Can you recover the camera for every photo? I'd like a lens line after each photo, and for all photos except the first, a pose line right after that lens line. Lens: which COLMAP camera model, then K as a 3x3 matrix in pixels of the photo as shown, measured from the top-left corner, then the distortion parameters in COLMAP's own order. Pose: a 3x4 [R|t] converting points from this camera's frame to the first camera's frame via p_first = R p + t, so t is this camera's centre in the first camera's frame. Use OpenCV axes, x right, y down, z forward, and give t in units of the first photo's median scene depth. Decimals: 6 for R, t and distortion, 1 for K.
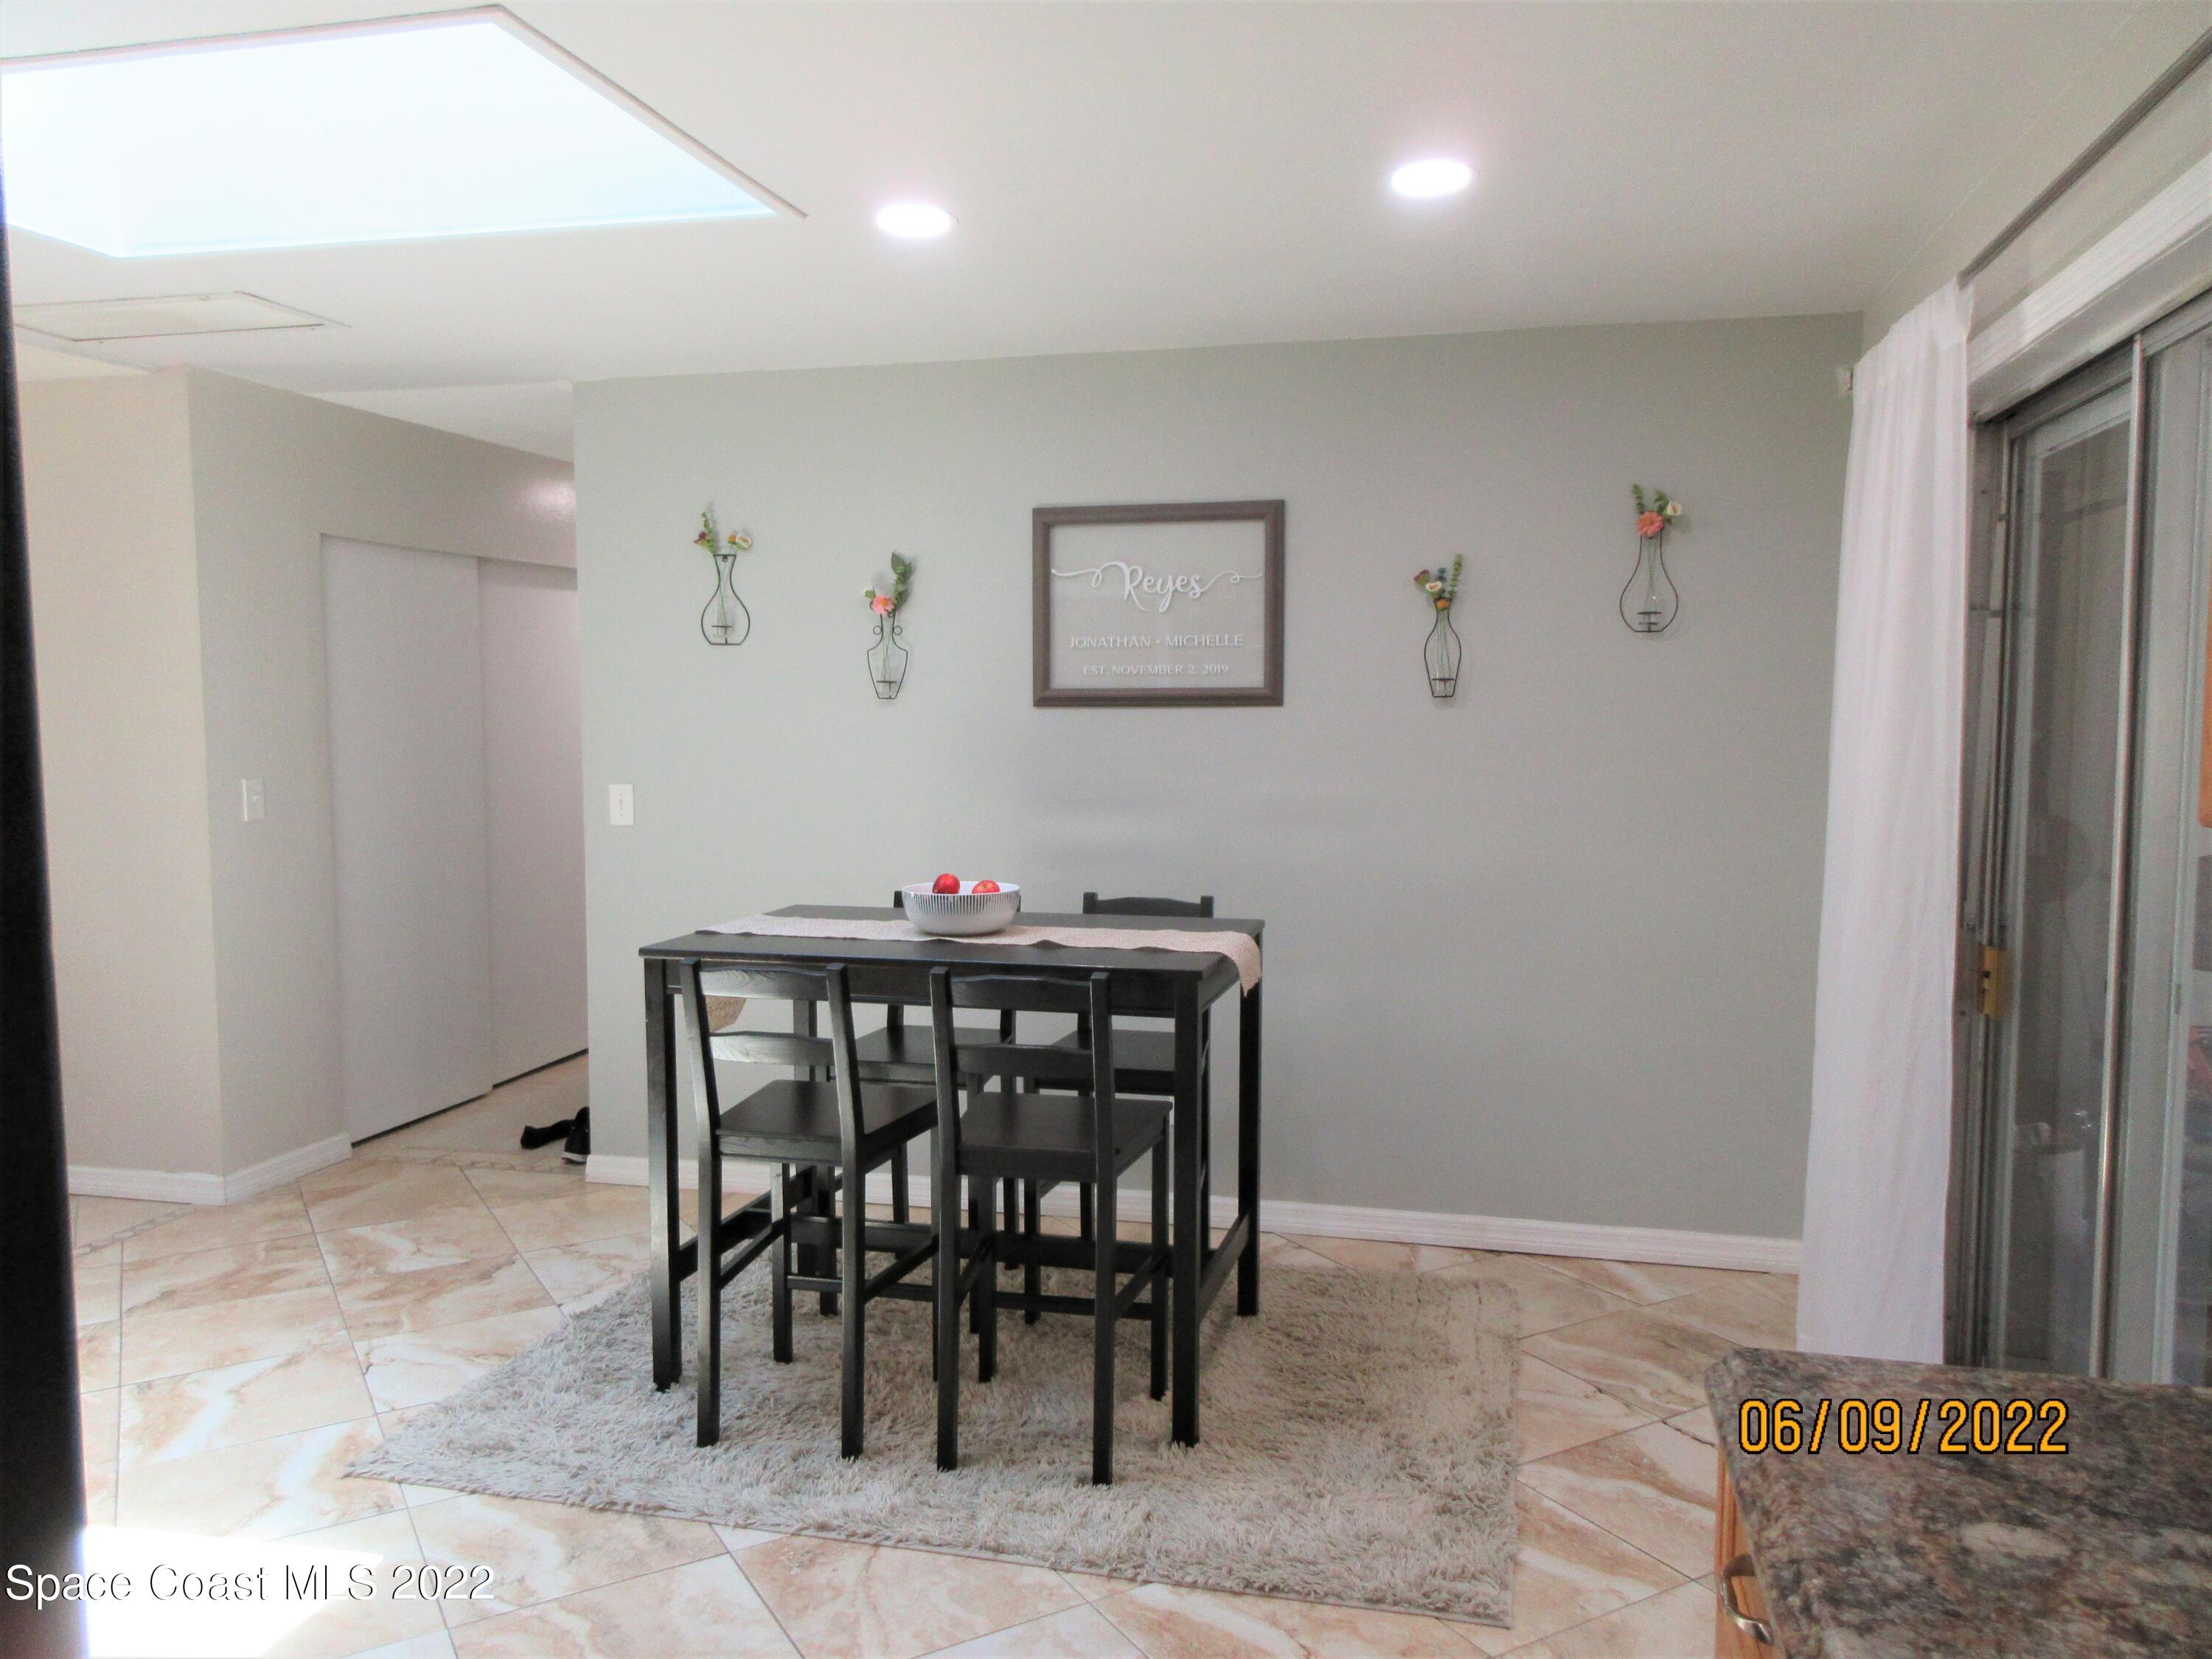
lens RADIAL K [[1647.4, 0, 1099.6], [0, 1647.4, 819.3], [0, 0, 1]] dist [0.030731, -0.003054]
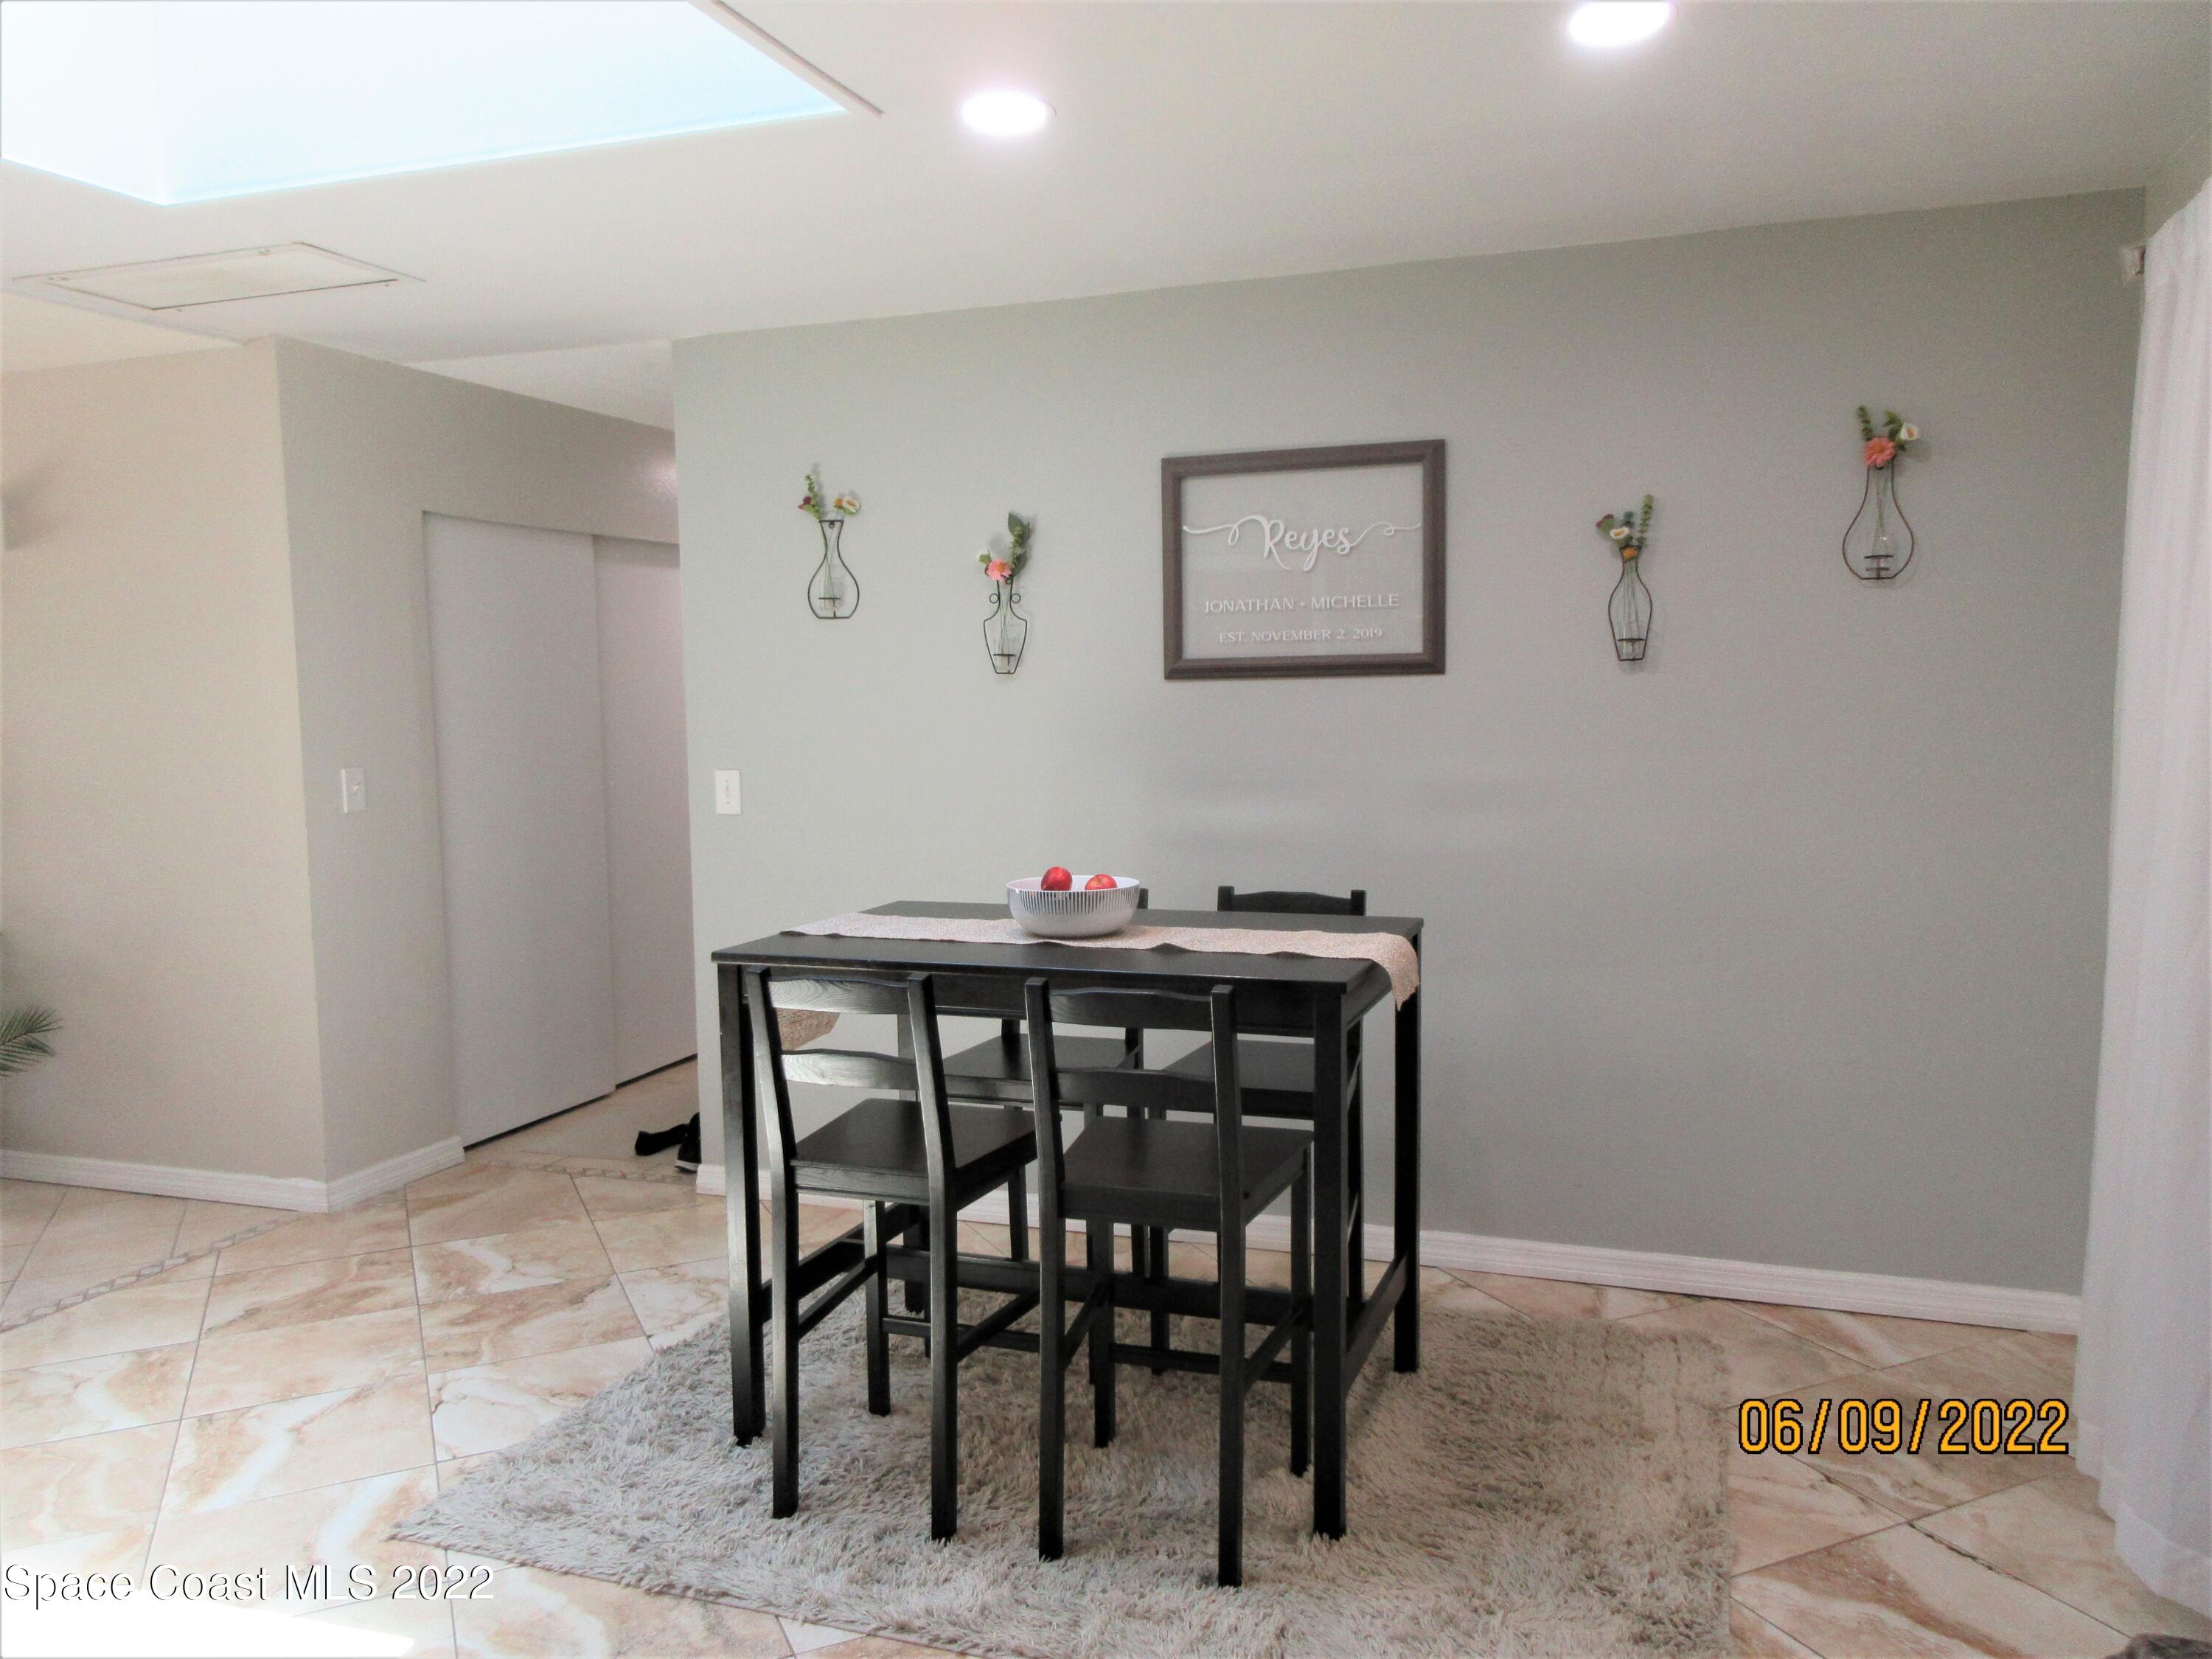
lens RADIAL K [[1646.5, 0, 1111.3], [0, 1646.5, 822.5], [0, 0, 1]] dist [0.007868, -0.010404]
pose [[0.995554, -0.006860, -0.093941, 0.019165], [0.007899, 0.999912, 0.010689, 0.000098], [0.093859, -0.011383, 0.995520, 0.127142]]
